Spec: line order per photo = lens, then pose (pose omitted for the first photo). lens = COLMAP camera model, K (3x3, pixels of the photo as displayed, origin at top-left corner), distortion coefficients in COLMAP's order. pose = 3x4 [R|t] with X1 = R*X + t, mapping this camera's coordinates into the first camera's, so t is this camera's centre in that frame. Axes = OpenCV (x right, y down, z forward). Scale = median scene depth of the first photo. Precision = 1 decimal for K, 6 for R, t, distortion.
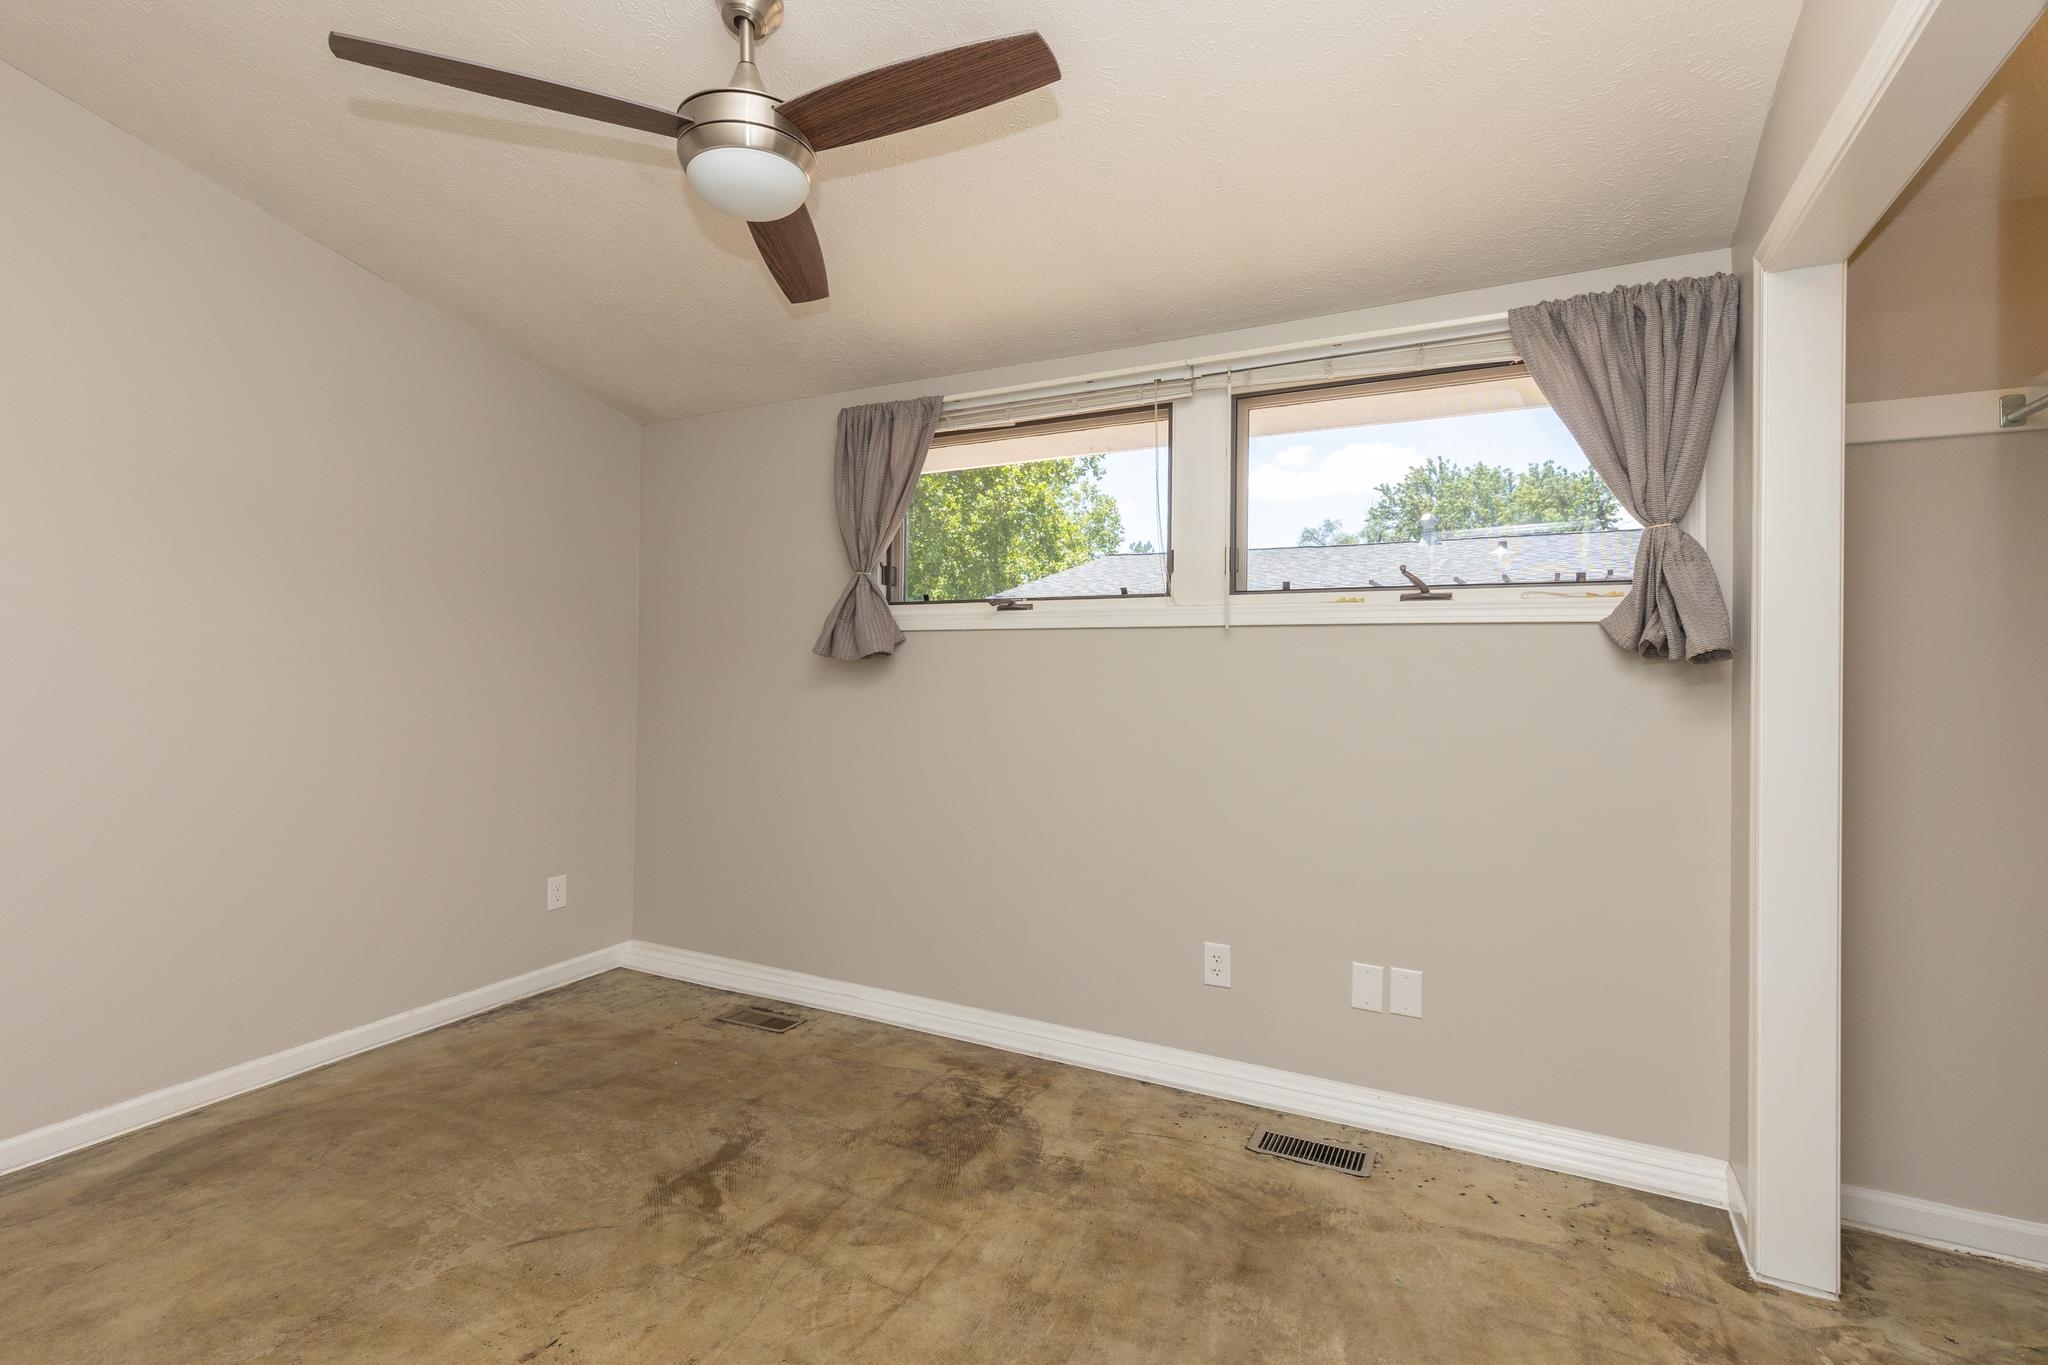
lens RADIAL K [[916.8, 0, 1024.0], [0, 916.8, 682.5], [0, 0, 1]] dist [0.003027, -0.000291]
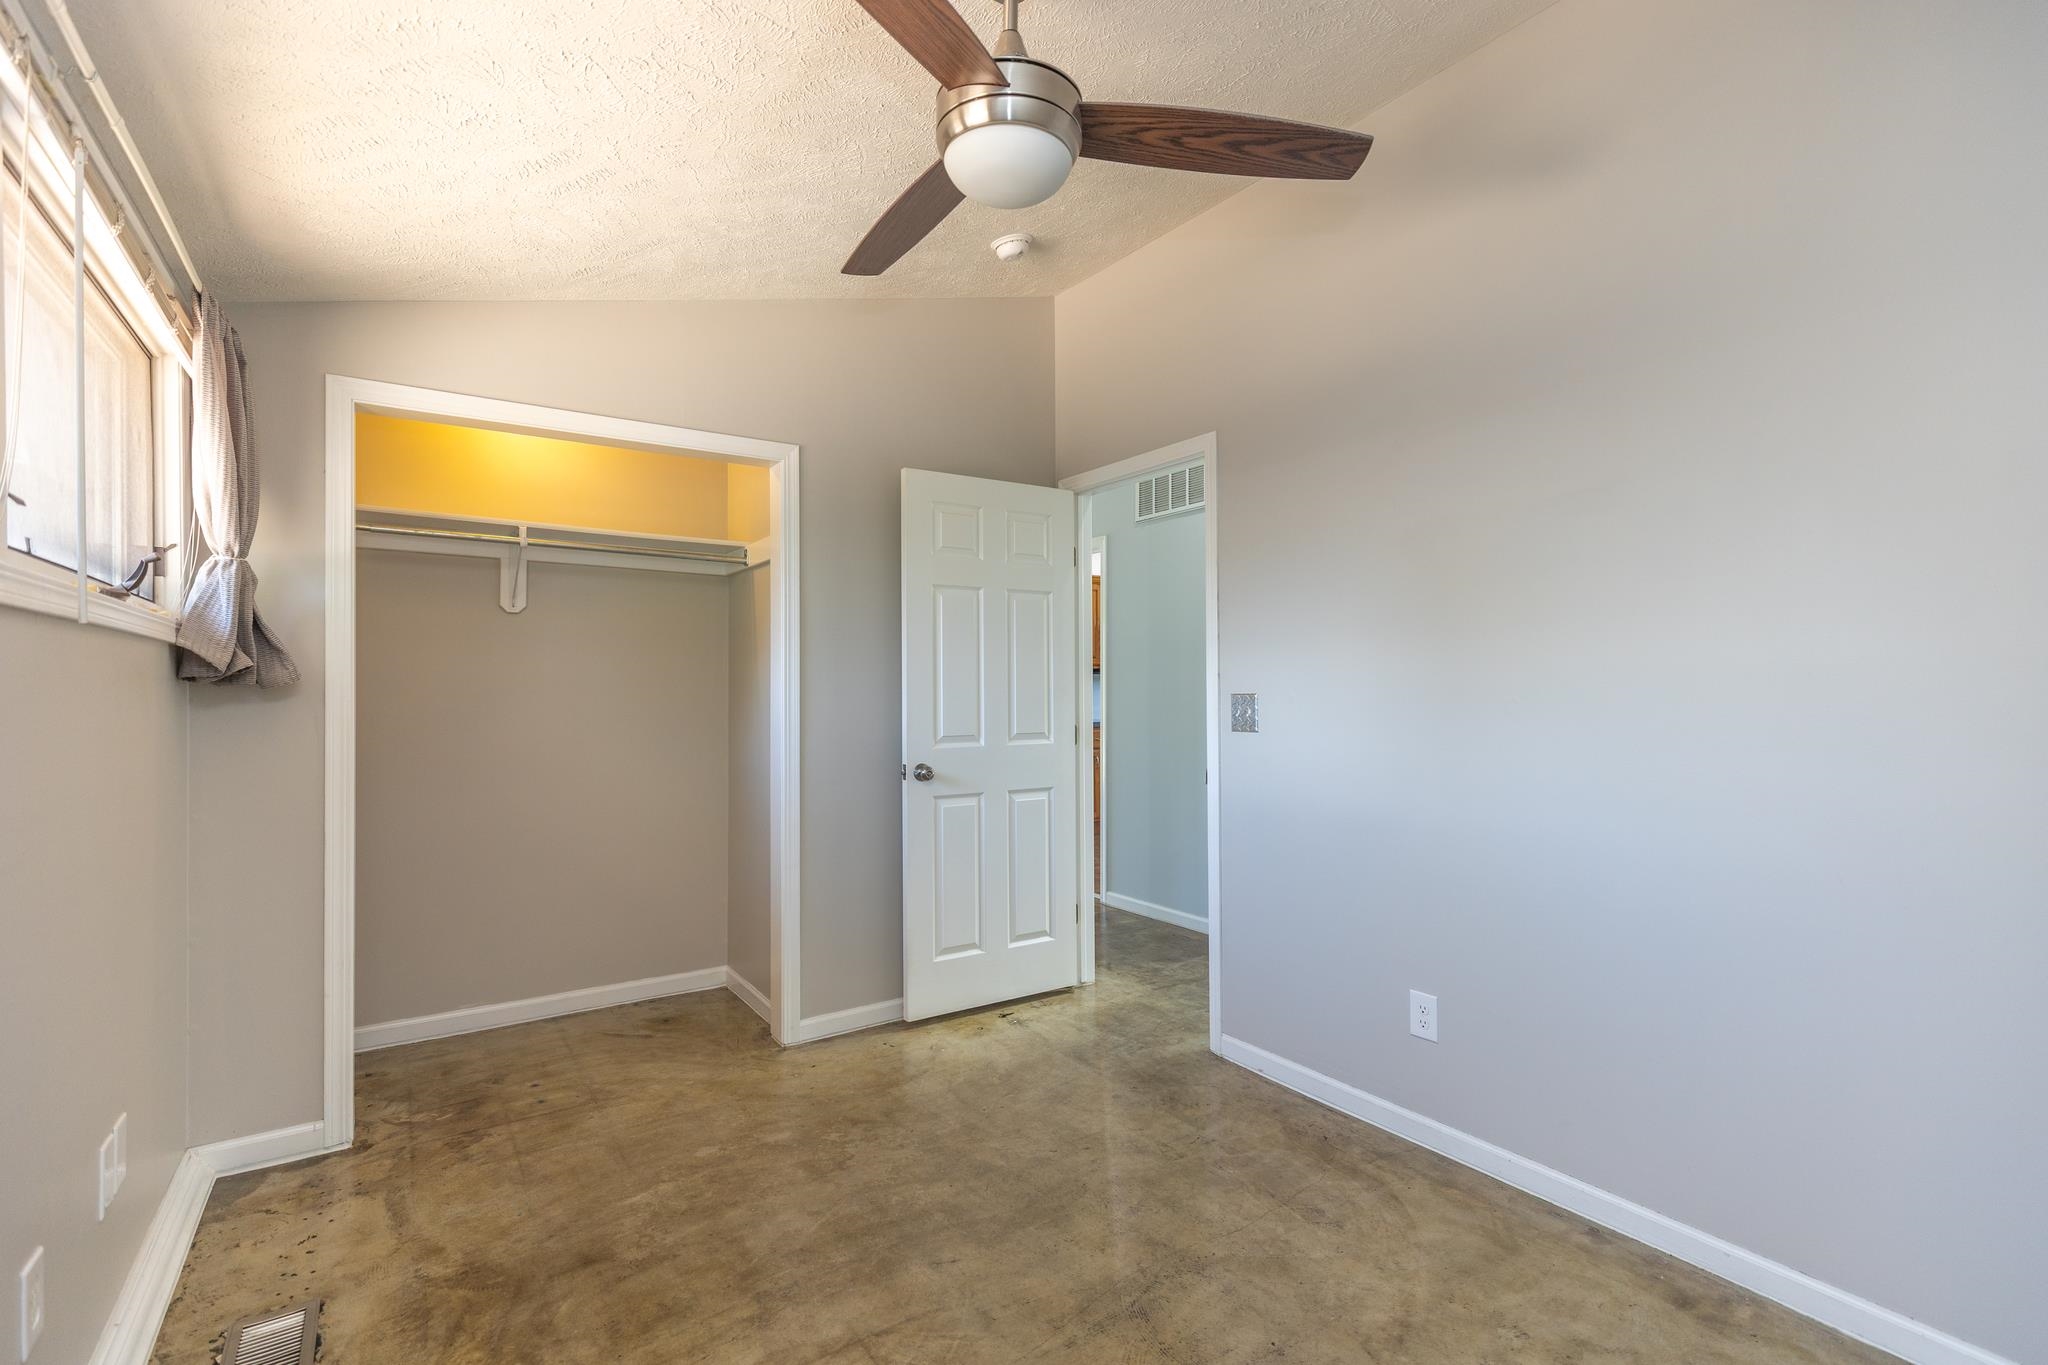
lens RADIAL K [[916.8, 0, 1024.0], [0, 916.8, 682.5], [0, 0, 1]] dist [0.003027, -0.000291]
pose [[-0.883508, 0.003242, 0.468404, -0.711322], [0.005757, 0.999976, 0.003937, -0.035231], [-0.468380, 0.006175, -0.883506, 1.706811]]
